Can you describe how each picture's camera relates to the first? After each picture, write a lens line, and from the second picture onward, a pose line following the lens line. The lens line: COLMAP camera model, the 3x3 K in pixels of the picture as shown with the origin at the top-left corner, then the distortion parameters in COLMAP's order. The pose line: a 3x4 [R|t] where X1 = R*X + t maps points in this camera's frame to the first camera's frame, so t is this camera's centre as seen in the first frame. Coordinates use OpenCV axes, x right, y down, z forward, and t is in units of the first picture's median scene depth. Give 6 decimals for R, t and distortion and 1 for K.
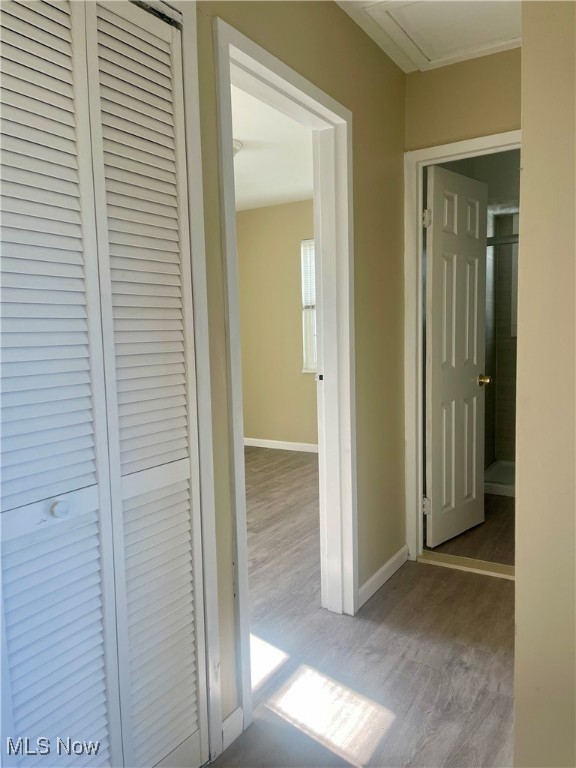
lens RADIAL K [[580.2, 0, 288.2], [0, 580.2, 384.2], [0, 0, 1]] dist [0.034046, -0.023935]
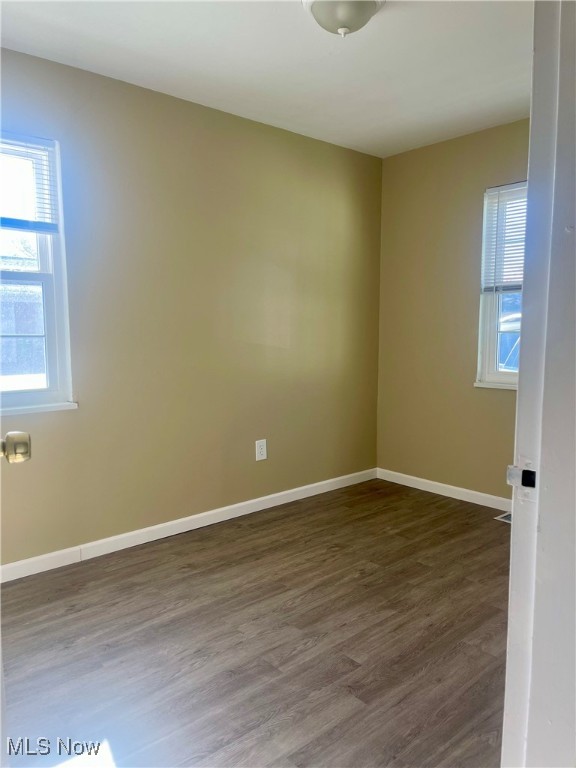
lens RADIAL K [[580.2, 0, 287.9], [0, 580.2, 385.4], [0, 0, 1]] dist [0.034046, -0.023935]
pose [[0.957528, 0.058047, -0.282438, 0.009966], [-0.053101, 0.998273, 0.025141, -0.035394], [0.283409, -0.009076, 0.958956, 0.366006]]
